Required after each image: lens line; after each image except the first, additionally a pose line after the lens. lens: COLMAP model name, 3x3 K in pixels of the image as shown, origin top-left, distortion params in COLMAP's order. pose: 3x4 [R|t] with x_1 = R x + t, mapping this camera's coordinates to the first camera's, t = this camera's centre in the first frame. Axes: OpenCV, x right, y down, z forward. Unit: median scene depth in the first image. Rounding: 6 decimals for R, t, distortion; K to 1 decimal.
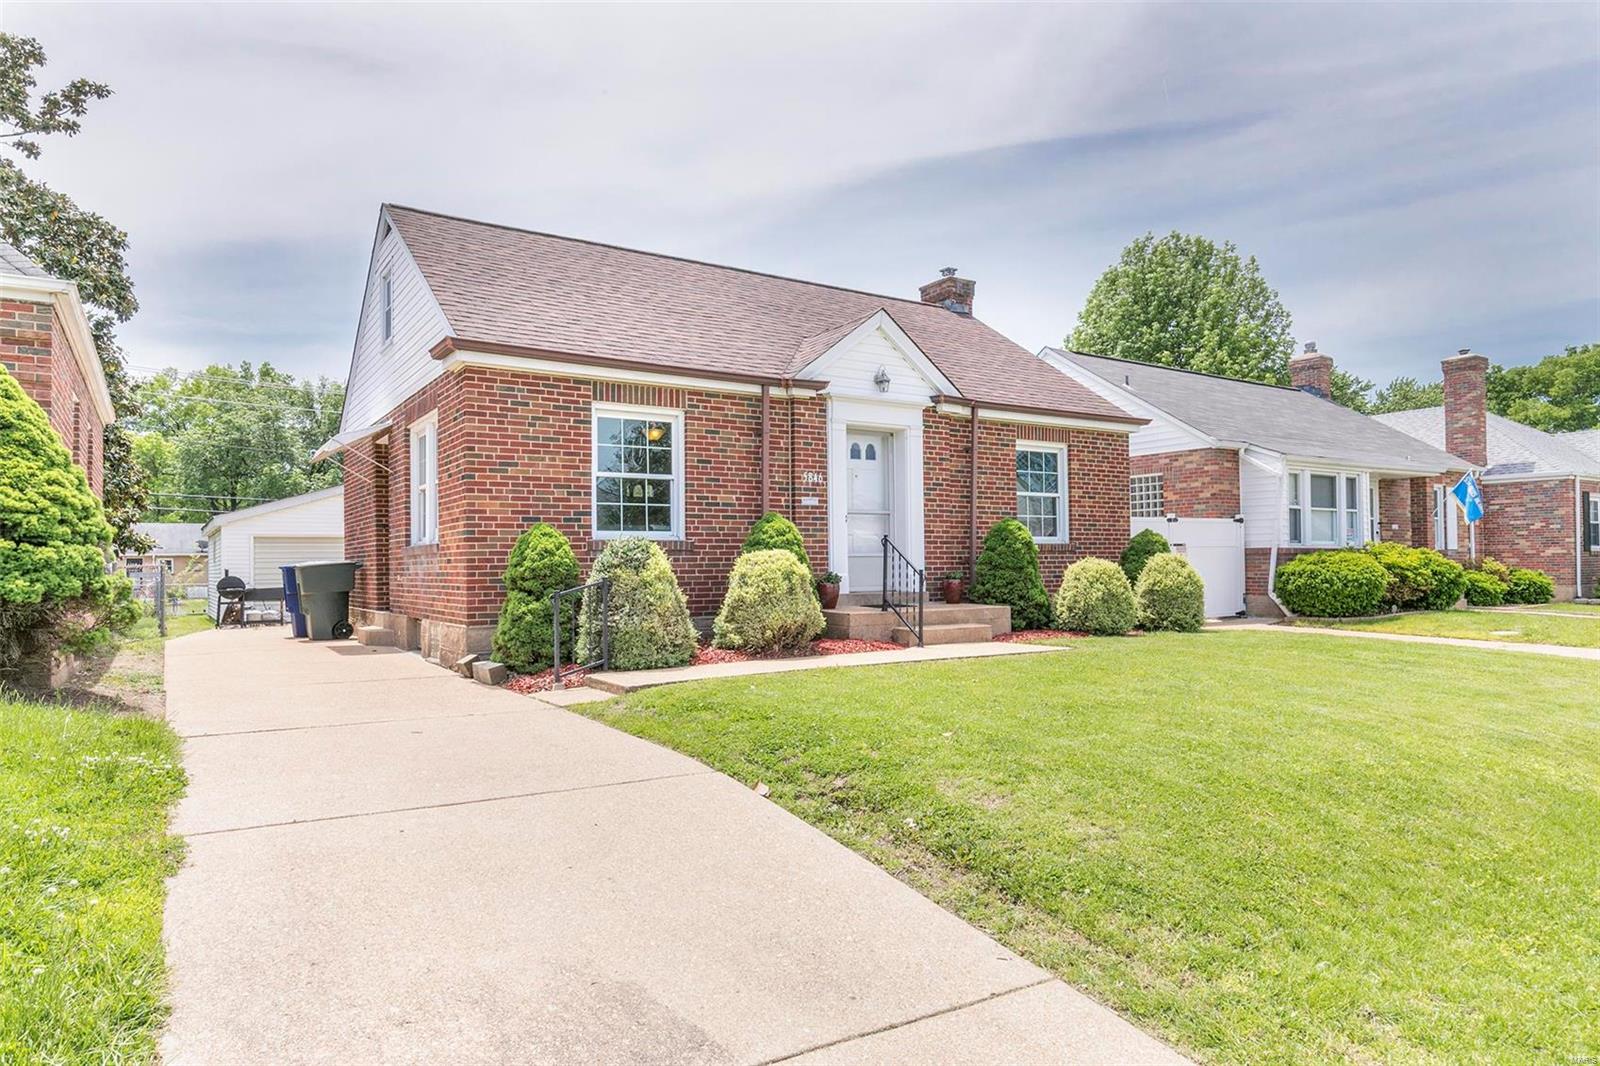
lens RADIAL K [[1010.5, 0, 801.1], [0, 1010.5, 534.9], [0, 0, 1]] dist [-0.037902, -0.000037]
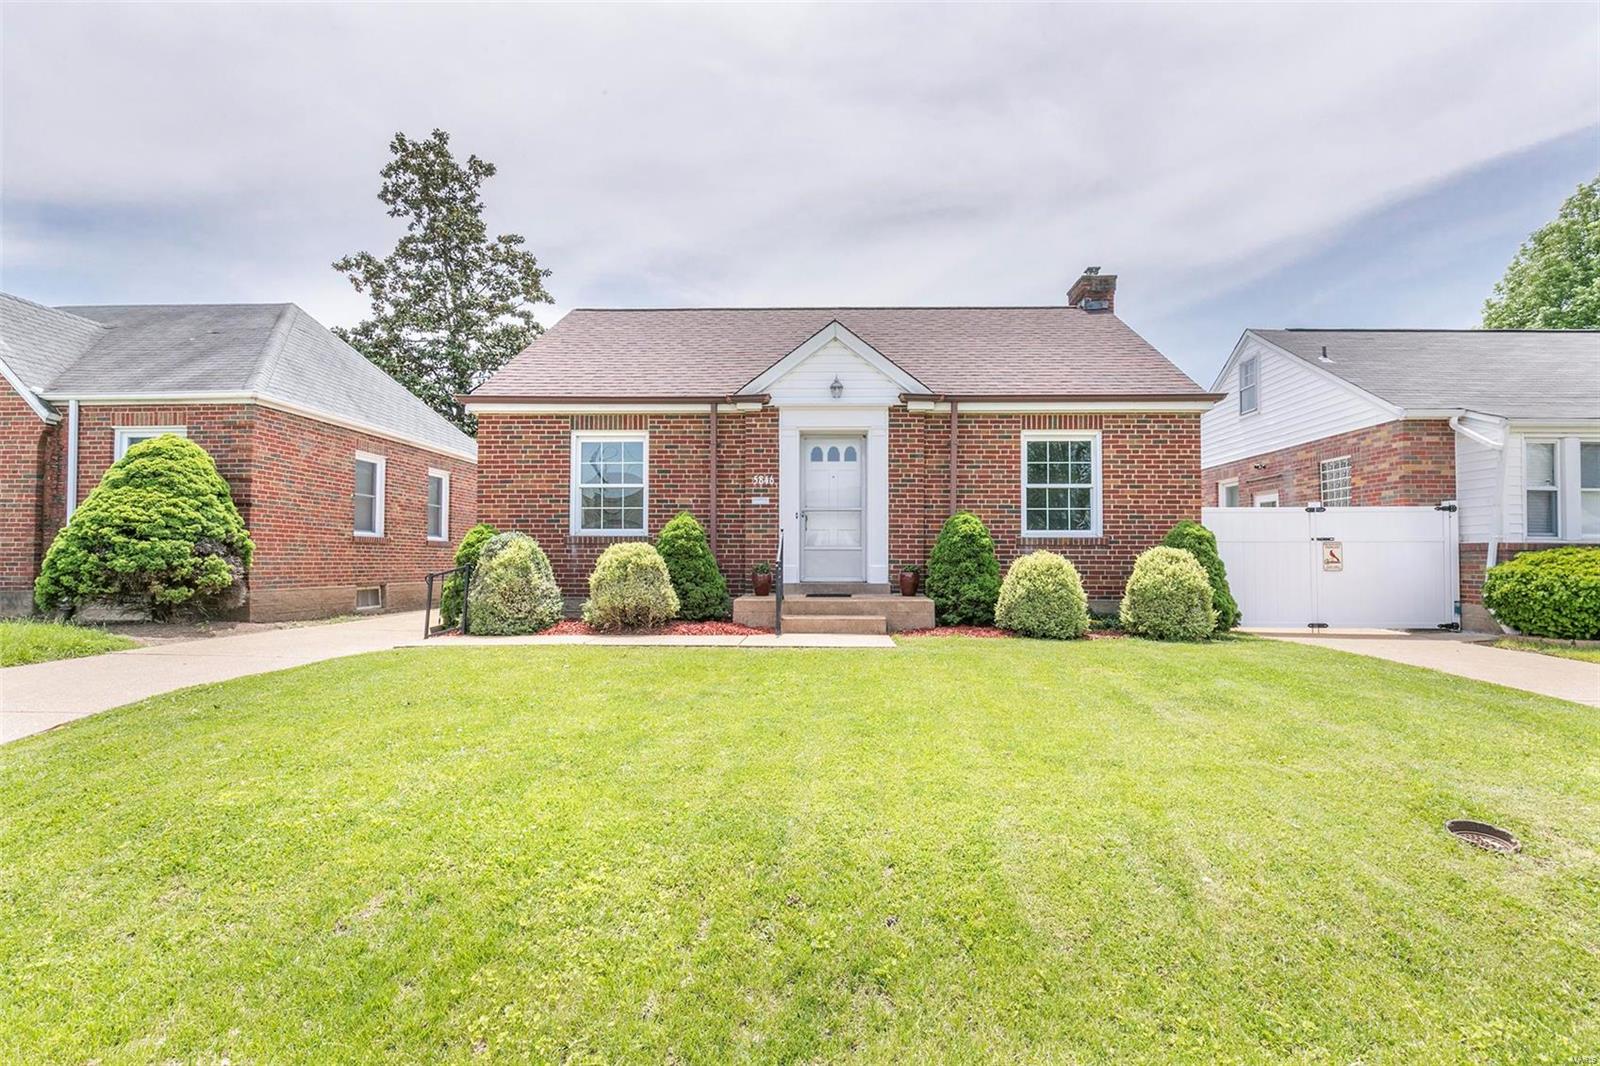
lens RADIAL K [[735.5, 0, 801.2], [0, 735.5, 556.5], [0, 0, 1]] dist [-0.038851, 0.014774]
pose [[0.809407, 0.010832, -0.587148, 0.492000], [0.007033, 0.999579, 0.028136, 0.006001], [0.587206, -0.026903, 0.808990, 0.323167]]
